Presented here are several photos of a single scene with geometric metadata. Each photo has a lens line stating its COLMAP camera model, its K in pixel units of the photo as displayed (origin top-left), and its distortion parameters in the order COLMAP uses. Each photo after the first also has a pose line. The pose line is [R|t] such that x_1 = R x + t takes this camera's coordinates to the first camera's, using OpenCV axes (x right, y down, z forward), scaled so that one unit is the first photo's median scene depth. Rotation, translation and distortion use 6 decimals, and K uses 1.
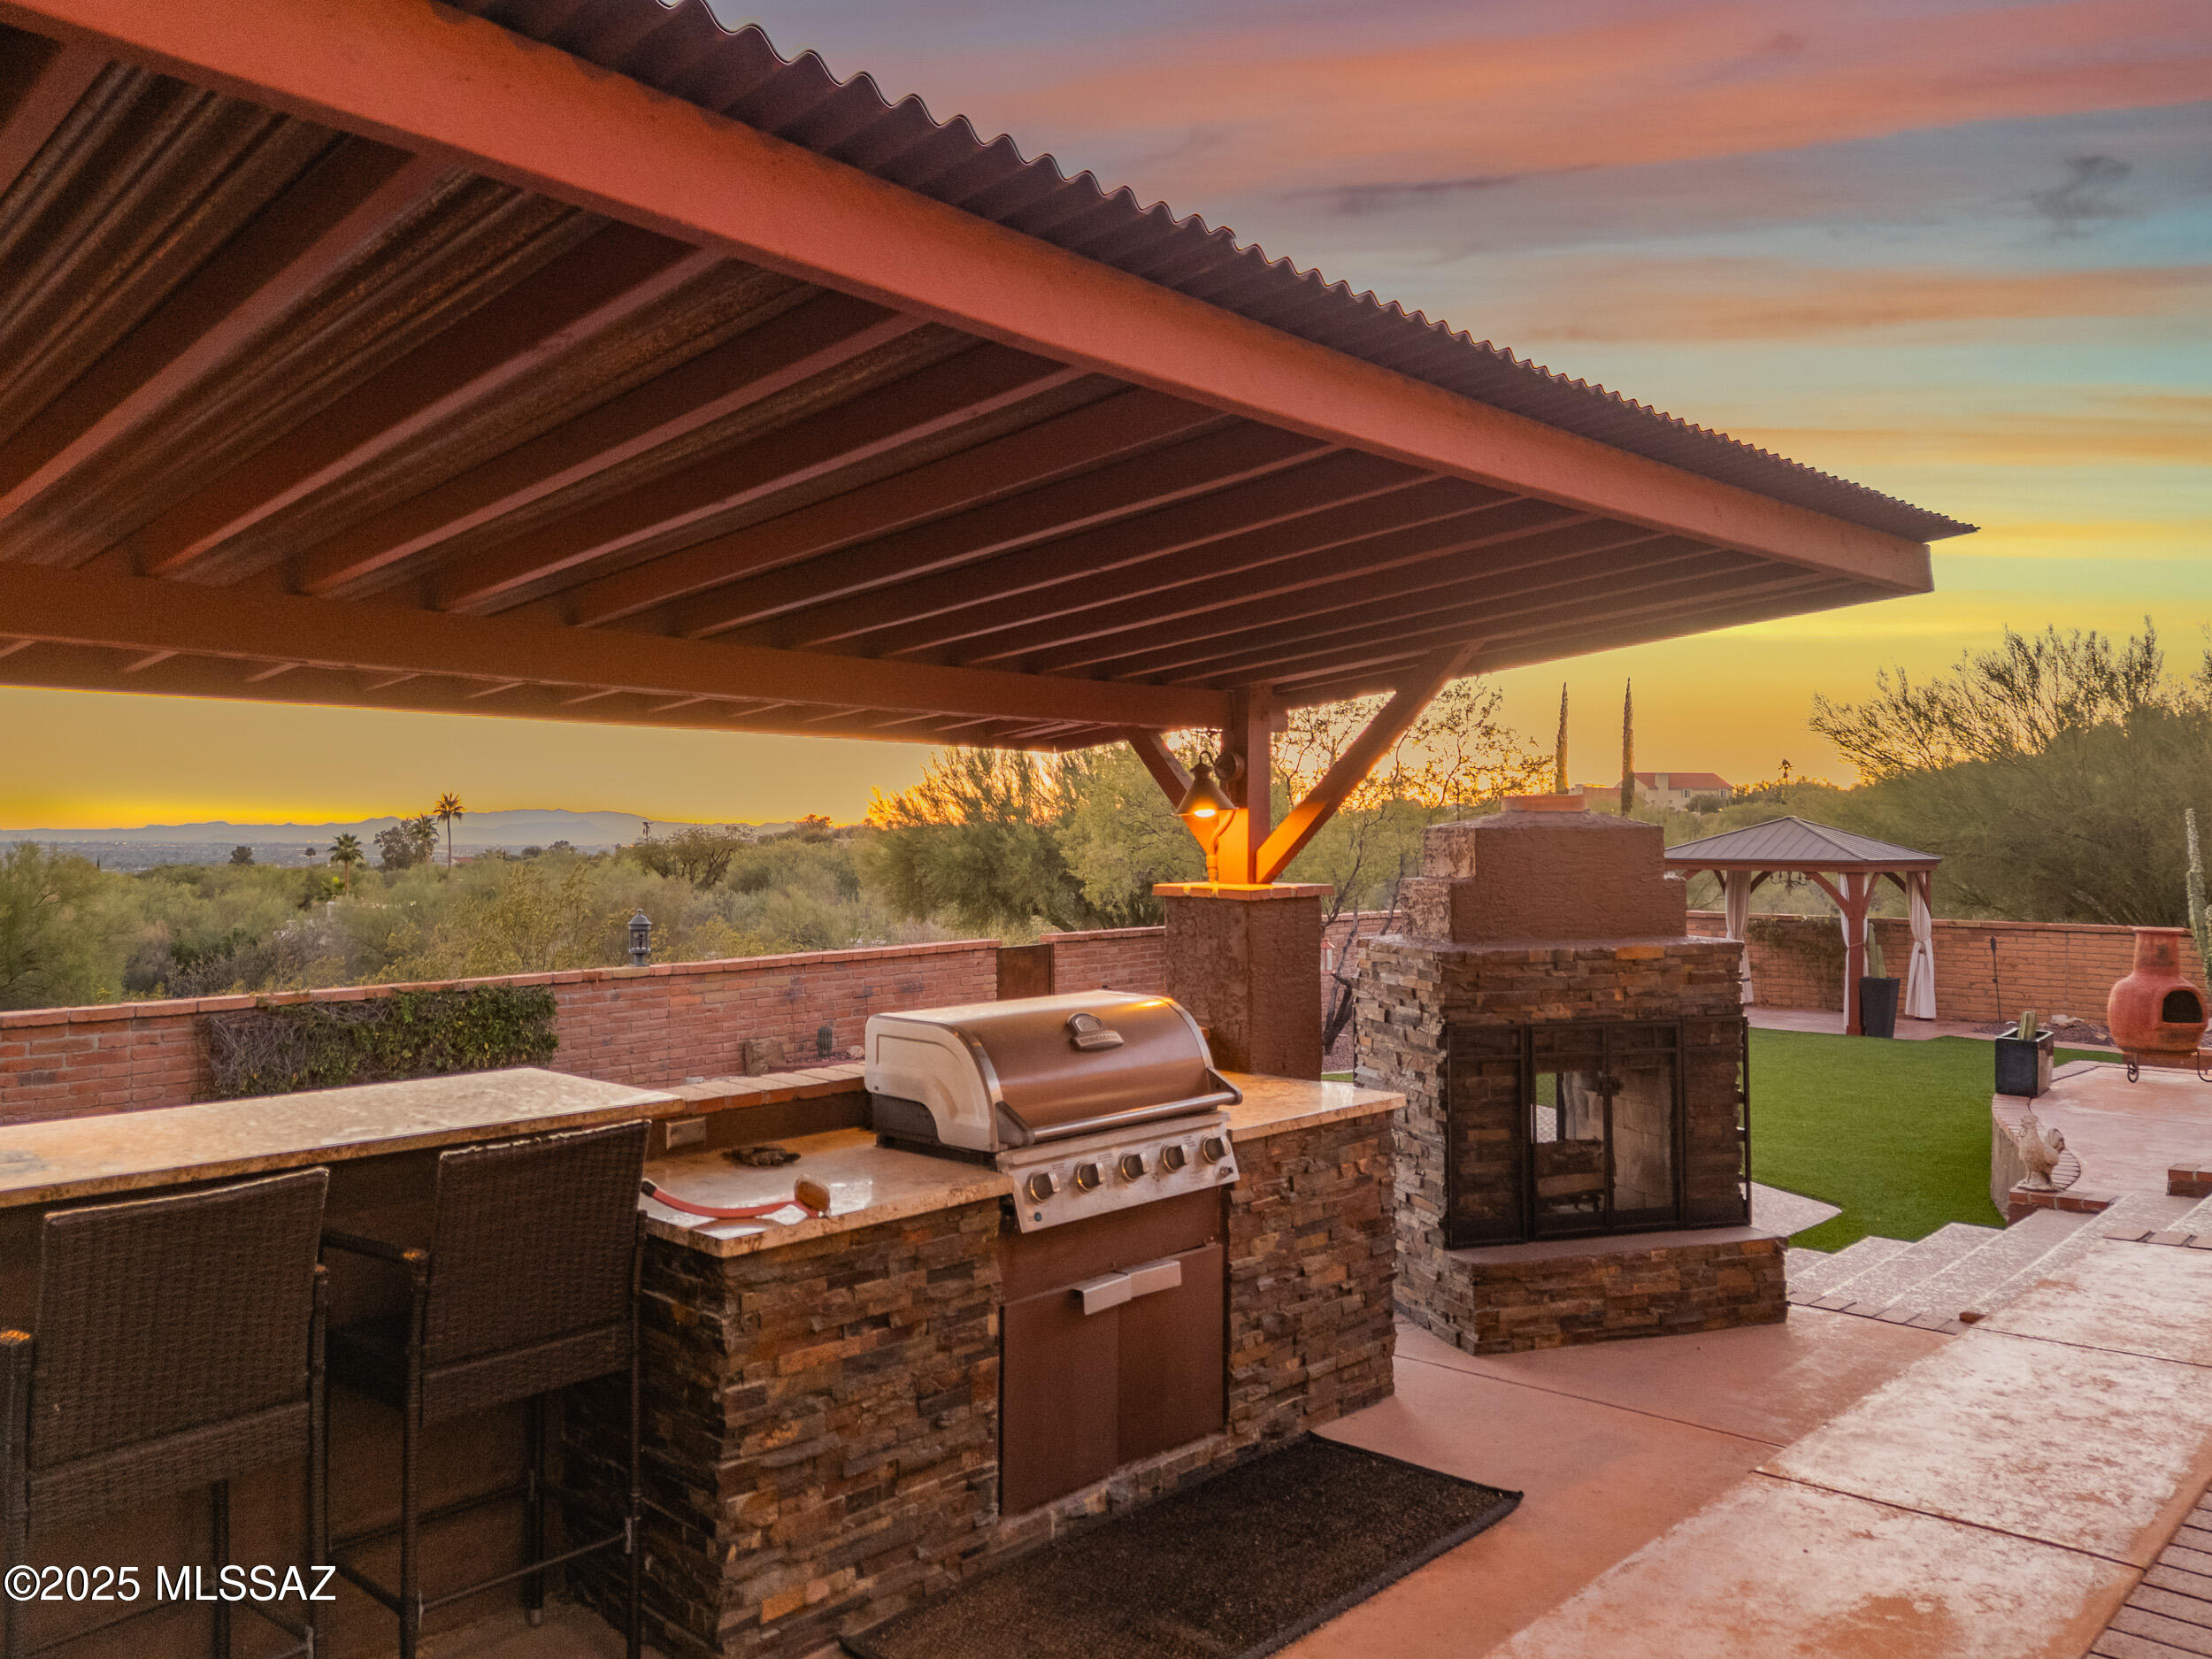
lens RADIAL K [[1616.3, 0, 1103.3], [0, 1616.3, 829.7], [0, 0, 1]] dist [0.069756, -0.061923]
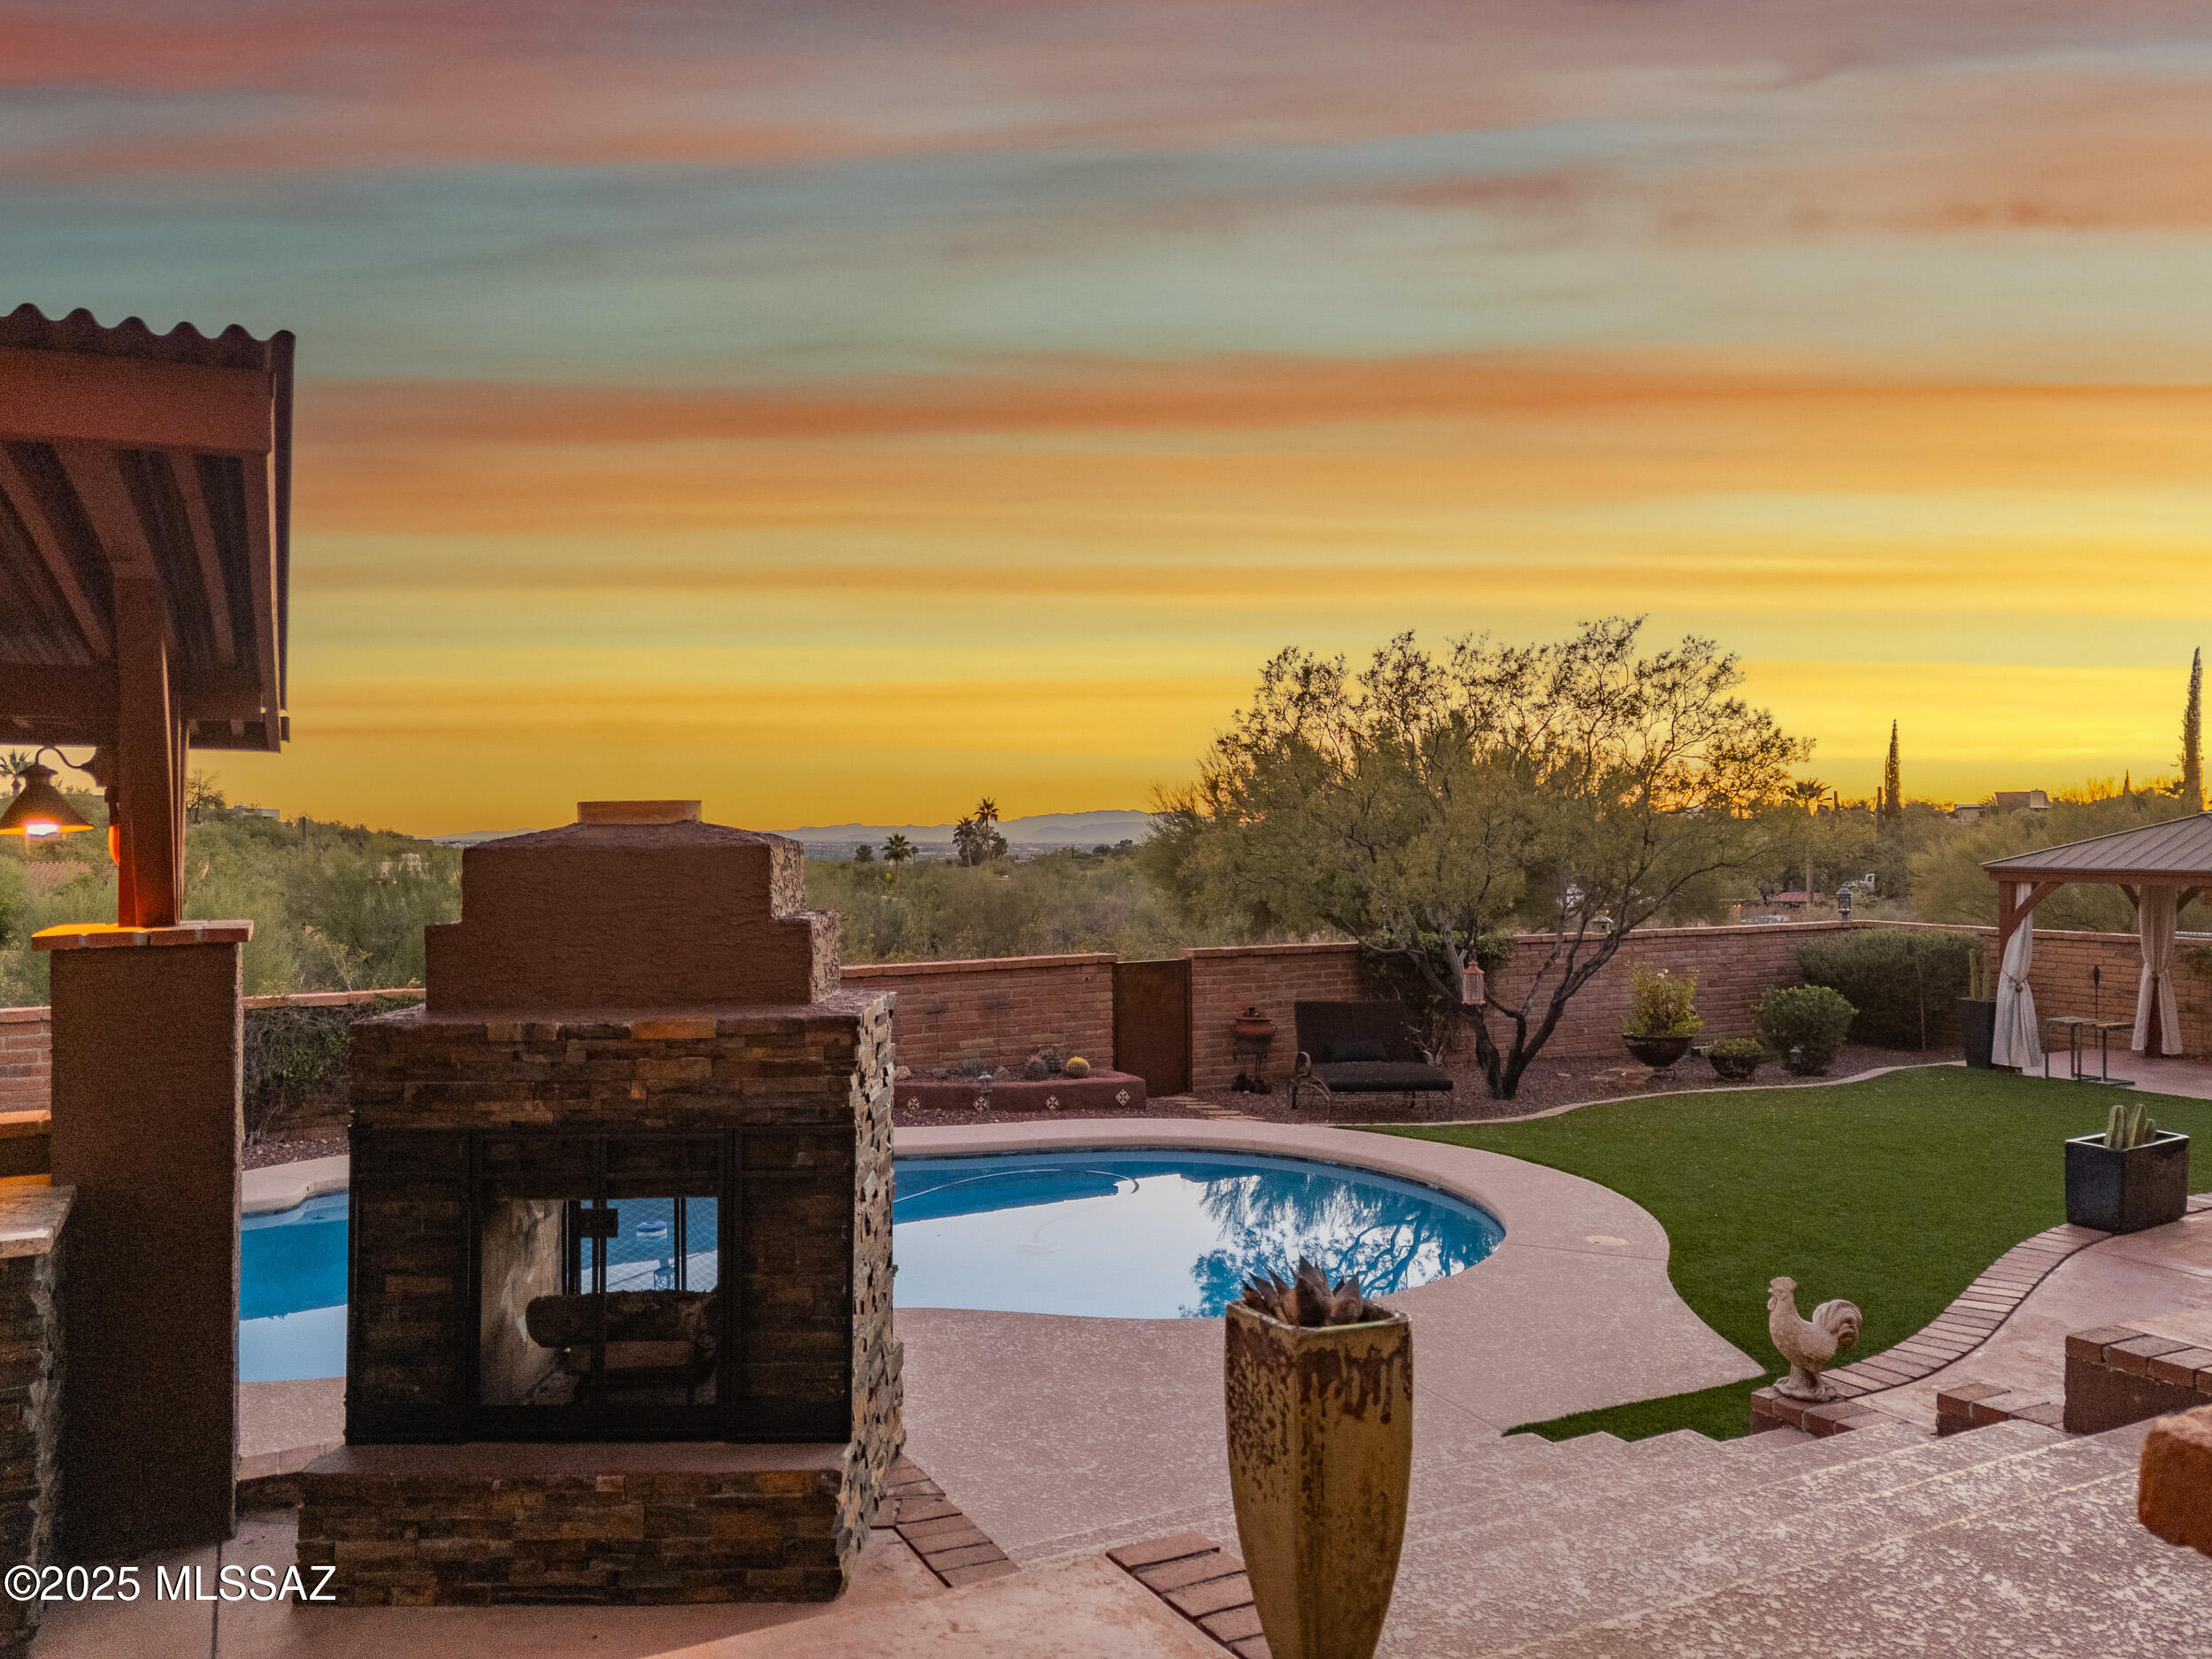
lens RADIAL K [[1616.3, 0, 1104.8], [0, 1616.3, 812.0], [0, 0, 1]] dist [0.069756, -0.061923]
pose [[0.944348, -0.007344, -0.328867, 0.744939], [0.003990, 0.999933, -0.010874, -0.008914], [0.328925, 0.008957, 0.944314, 0.416456]]
